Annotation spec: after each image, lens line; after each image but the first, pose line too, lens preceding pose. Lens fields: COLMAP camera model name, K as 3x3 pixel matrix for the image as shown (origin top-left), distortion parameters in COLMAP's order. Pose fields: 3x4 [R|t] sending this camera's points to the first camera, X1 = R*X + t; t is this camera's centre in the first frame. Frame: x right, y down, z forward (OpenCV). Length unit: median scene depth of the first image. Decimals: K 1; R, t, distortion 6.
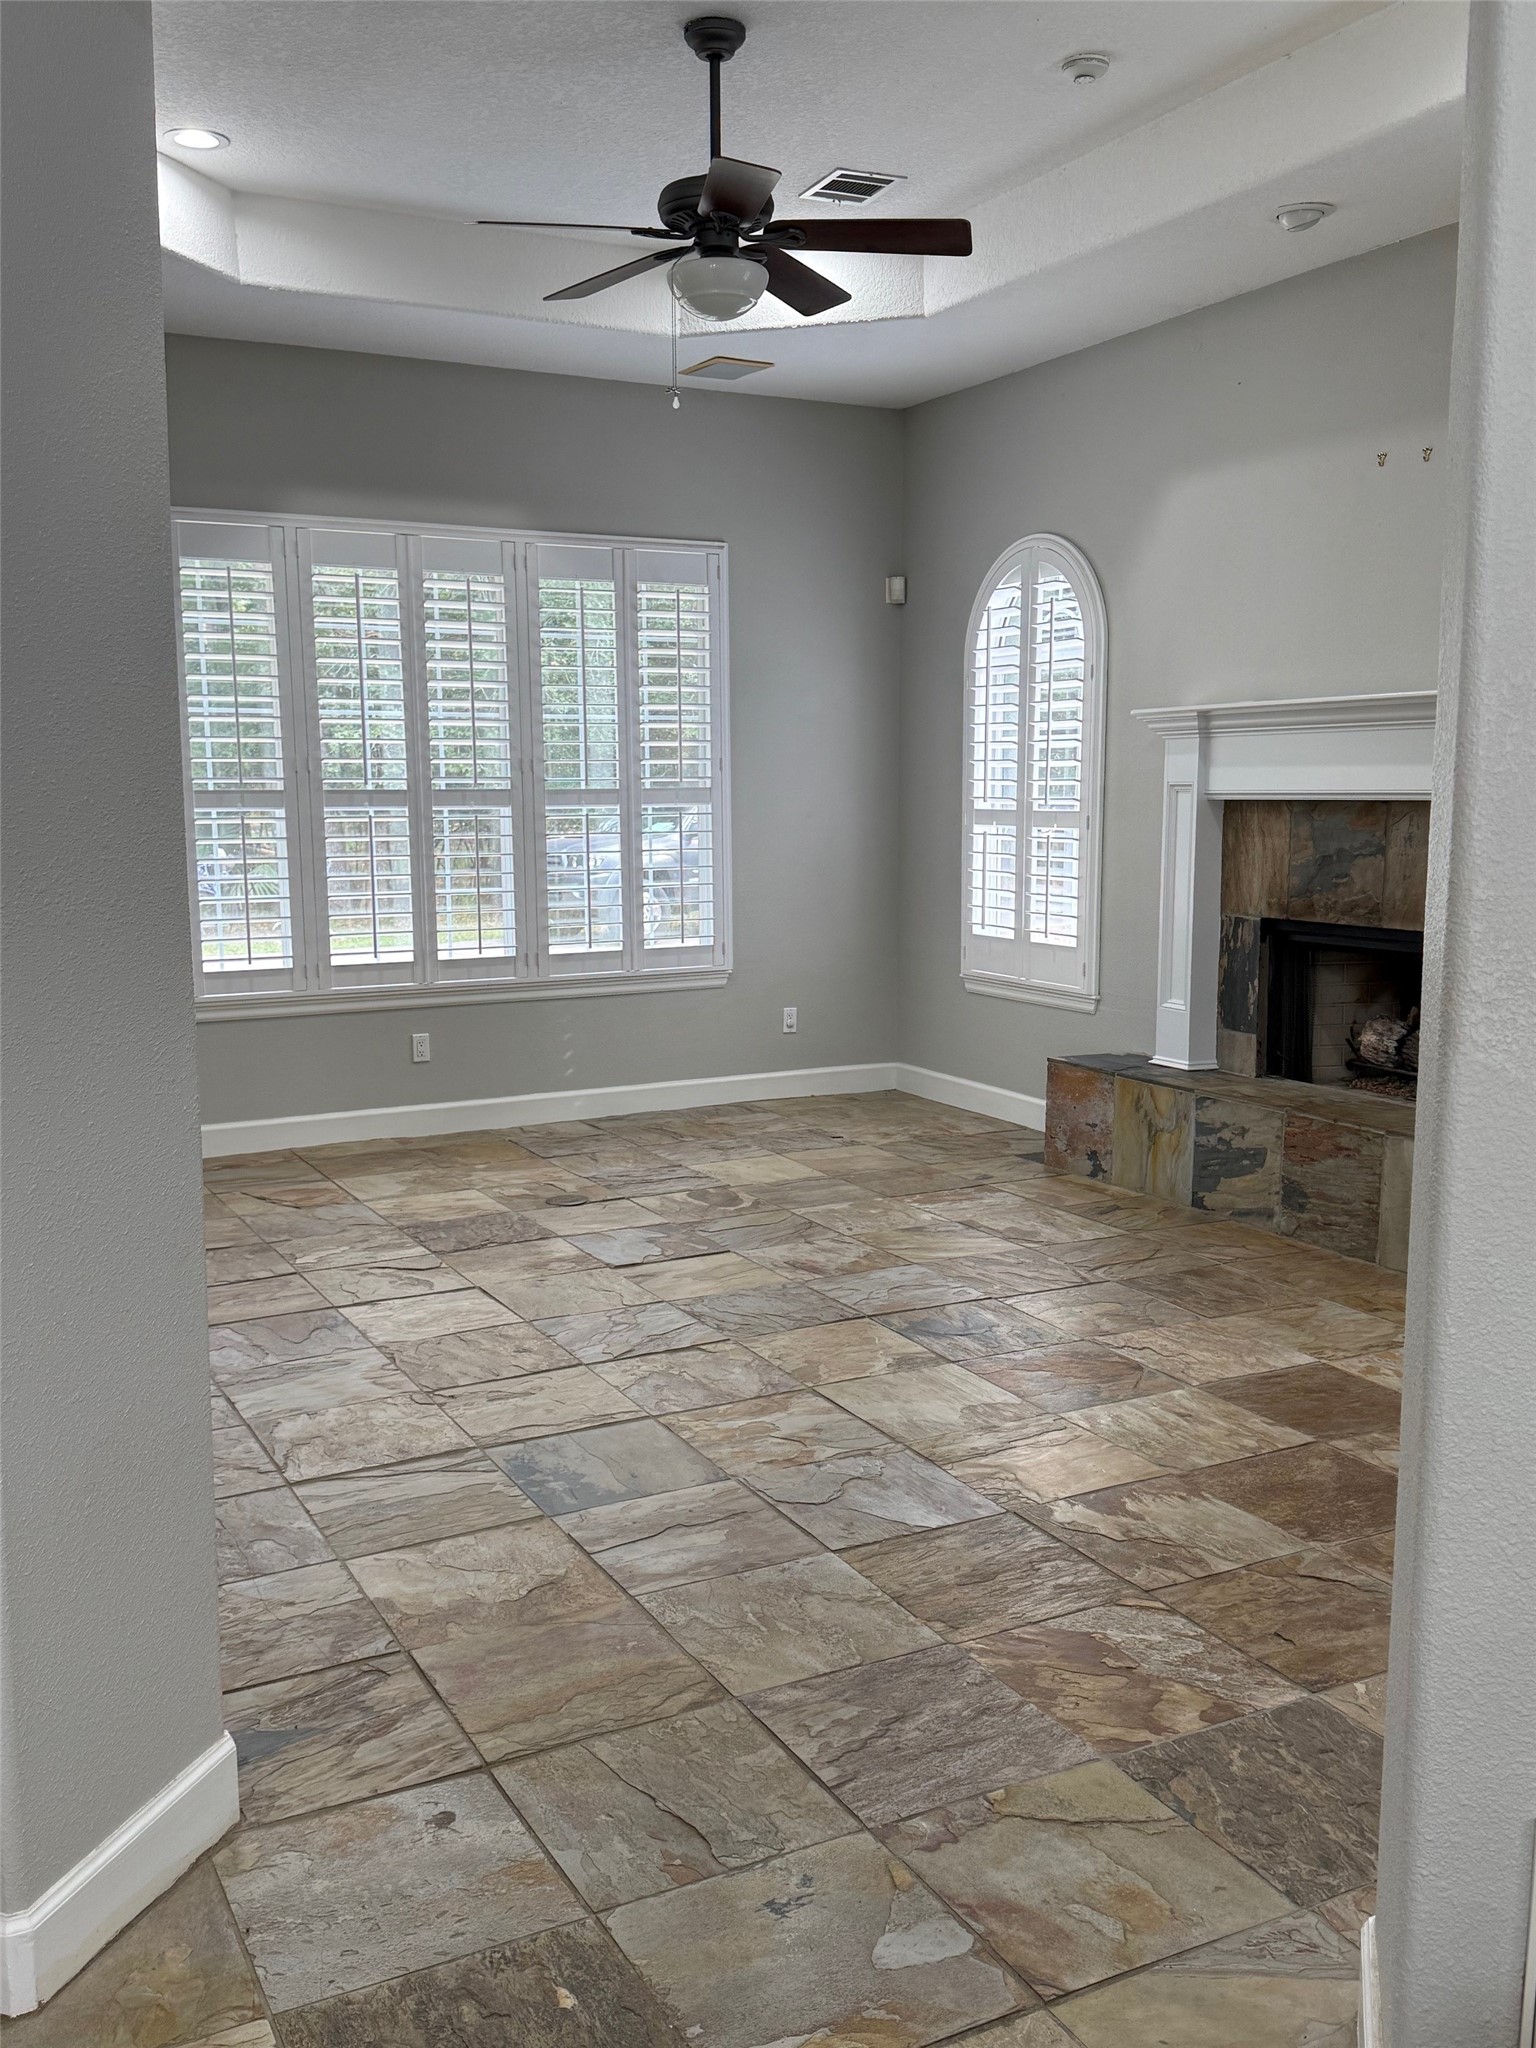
lens RADIAL K [[1832.5, 0, 768.3], [0, 1832.5, 1011.0], [0, 0, 1]] dist [0.126893, -0.005923]
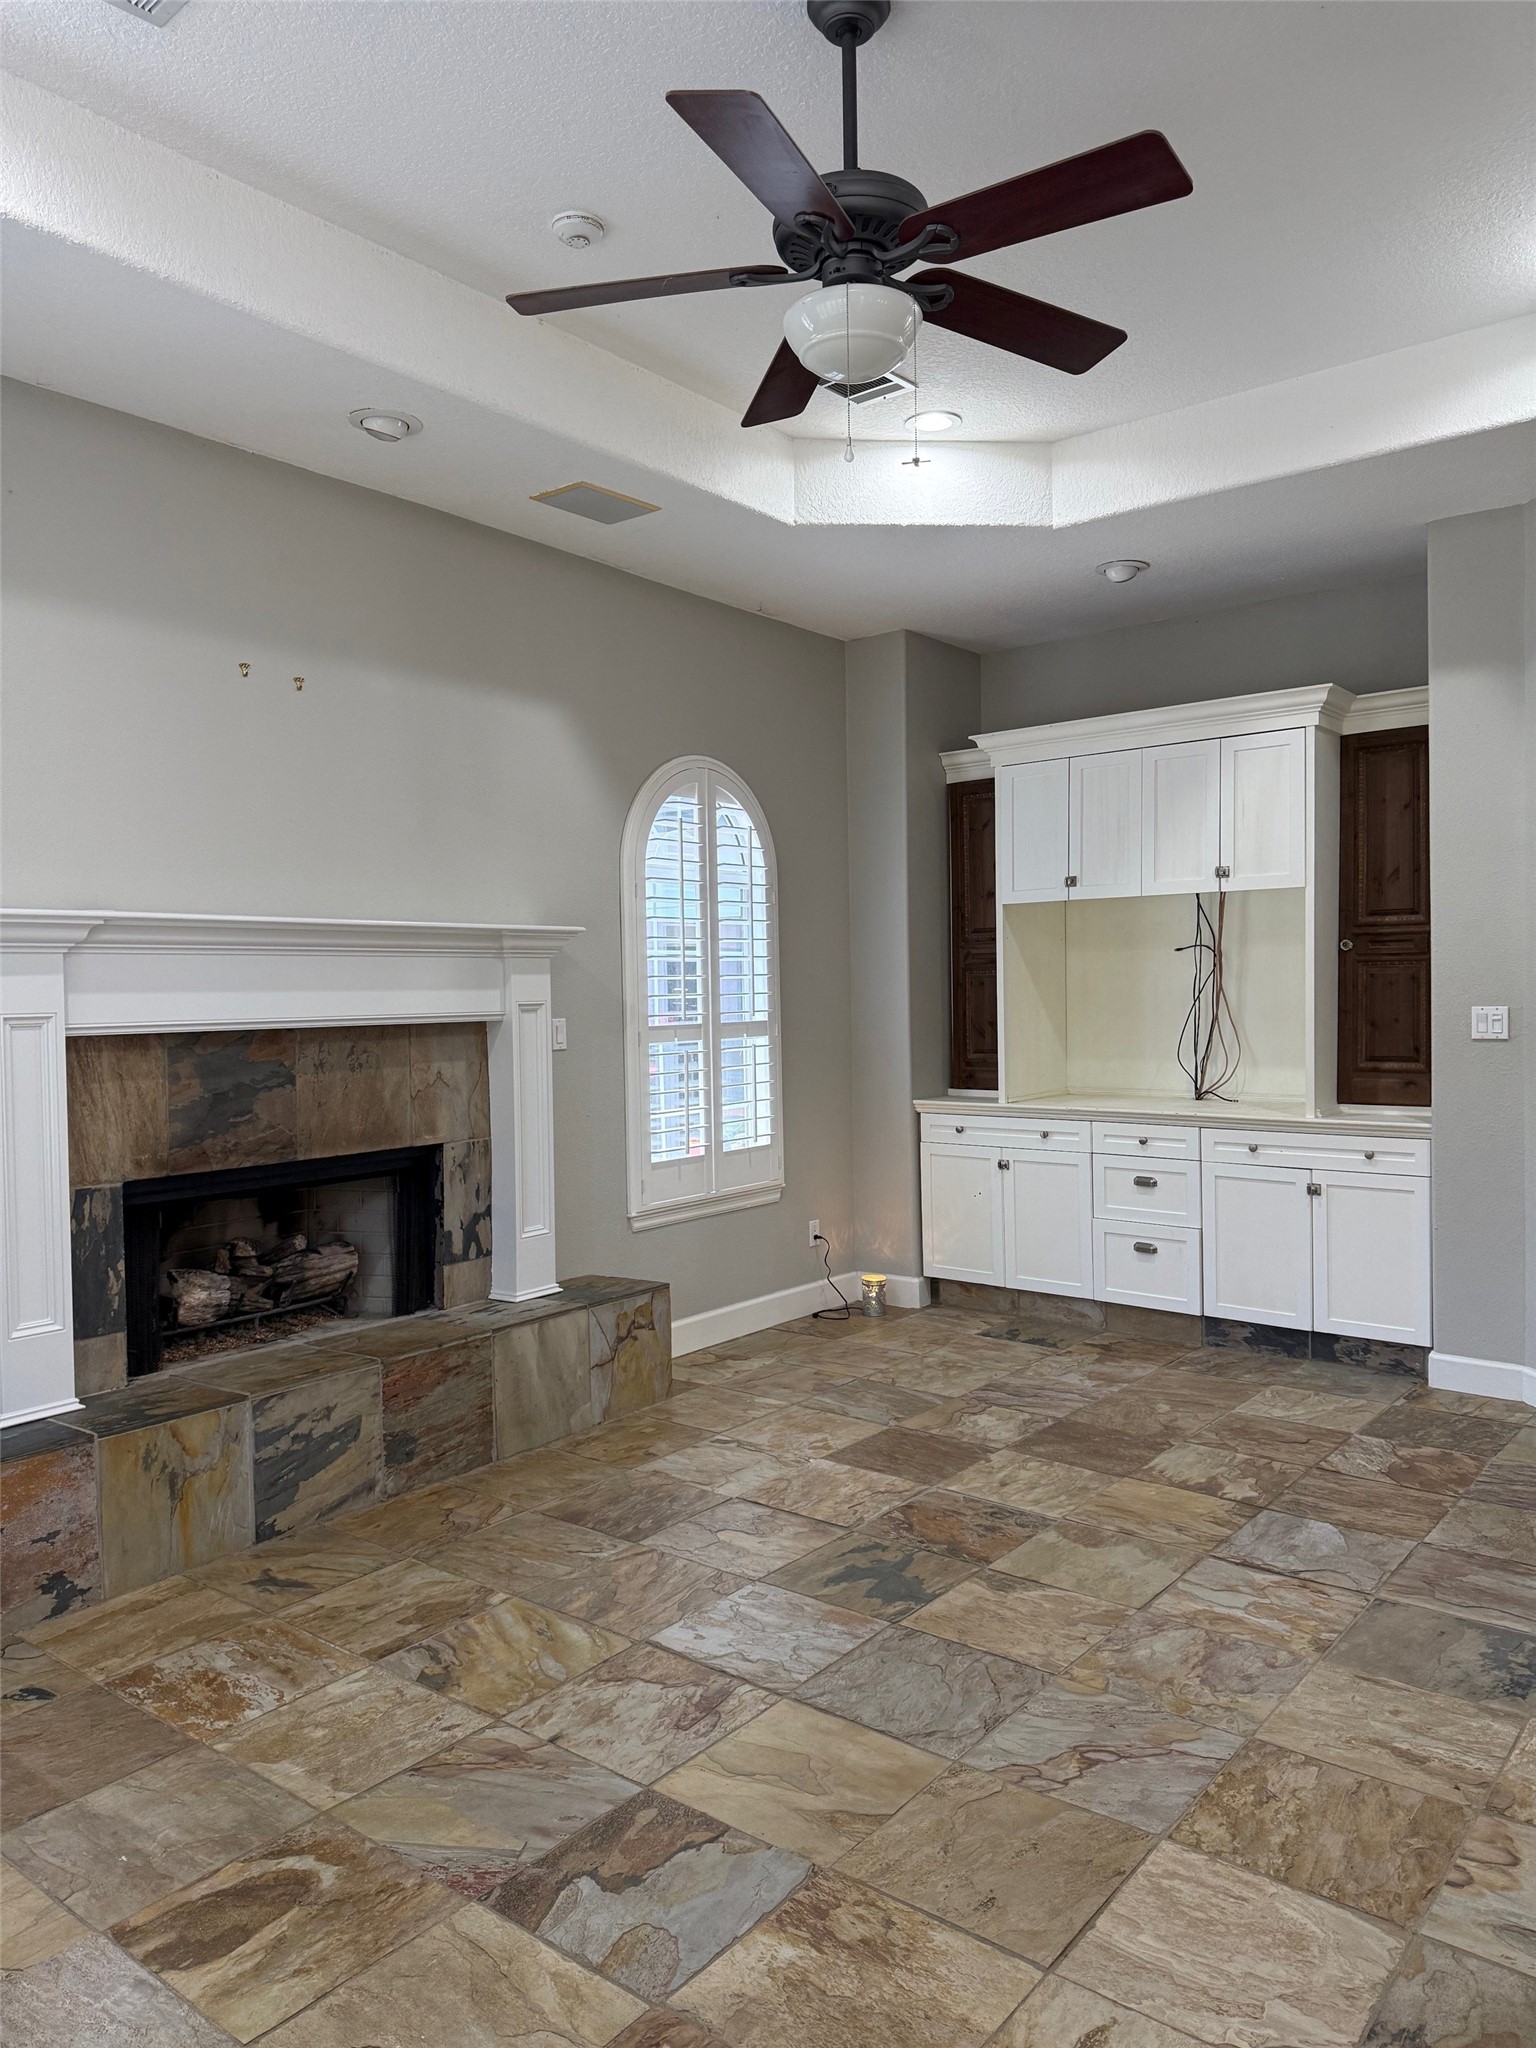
lens RADIAL K [[1440.8, 0, 771.8], [0, 1440.8, 1045.6], [0, 0, 1]] dist [0.031542, -0.018425]
pose [[-0.403298, -0.031840, 0.914515, -0.431784], [0.130346, 0.987205, 0.091853, -0.136381], [-0.905738, 0.156247, -0.393988, 1.043404]]
